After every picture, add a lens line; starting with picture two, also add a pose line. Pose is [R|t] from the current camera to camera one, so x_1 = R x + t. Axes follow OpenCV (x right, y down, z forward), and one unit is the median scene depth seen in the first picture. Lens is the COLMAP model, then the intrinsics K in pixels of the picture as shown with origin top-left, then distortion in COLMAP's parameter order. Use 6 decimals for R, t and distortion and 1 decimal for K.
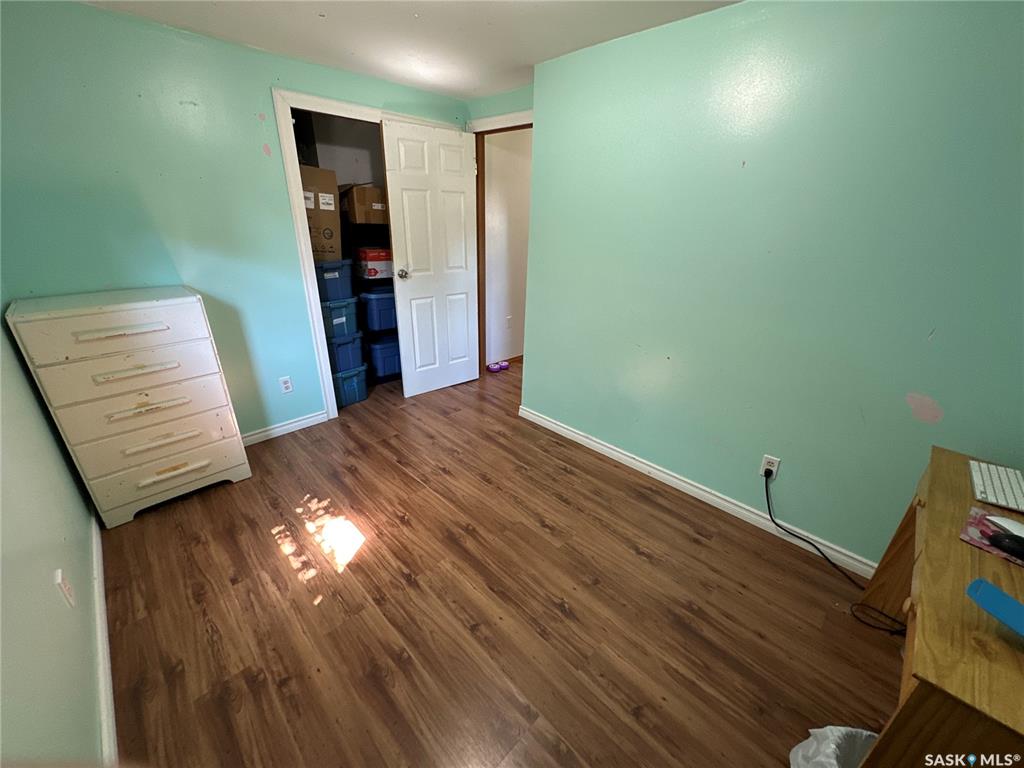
lens RADIAL K [[408.4, 0, 511.2], [0, 408.4, 384.0], [0, 0, 1]] dist [-0.003384, 0.000382]
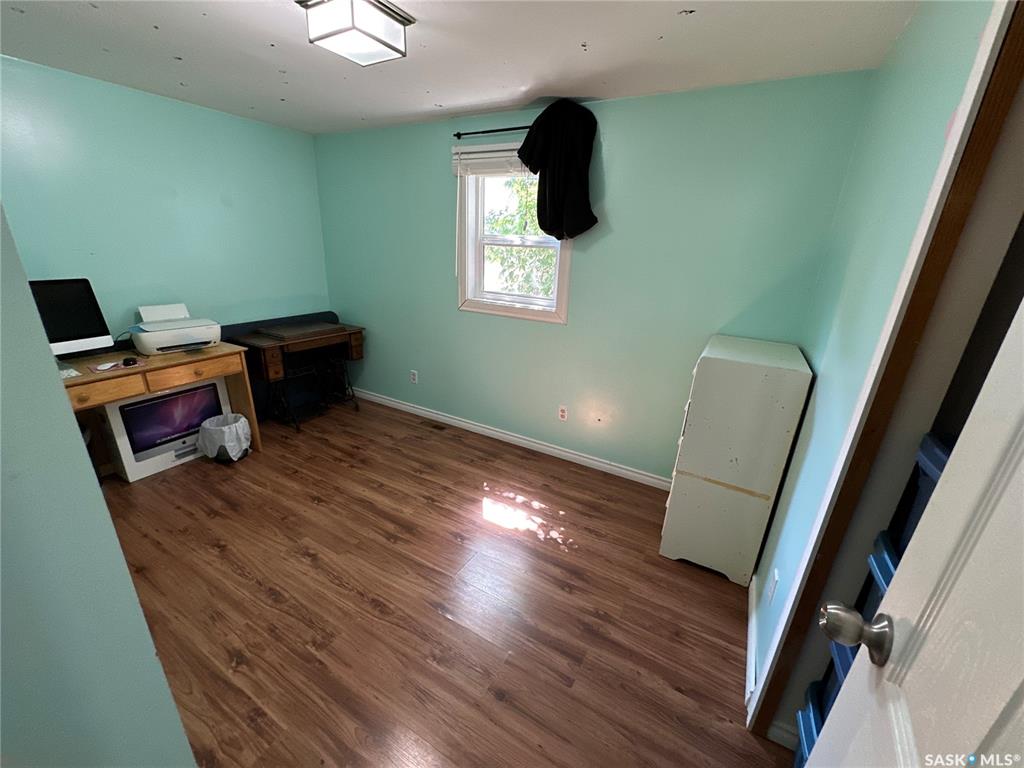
lens RADIAL K [[408.4, 0, 511.2], [0, 408.4, 384.0], [0, 0, 1]] dist [-0.003384, 0.000382]
pose [[-0.959608, 0.029345, -0.279807, -0.115063], [-0.165409, 0.745654, 0.645476, -0.684423], [0.227581, 0.665687, -0.710682, 1.591740]]
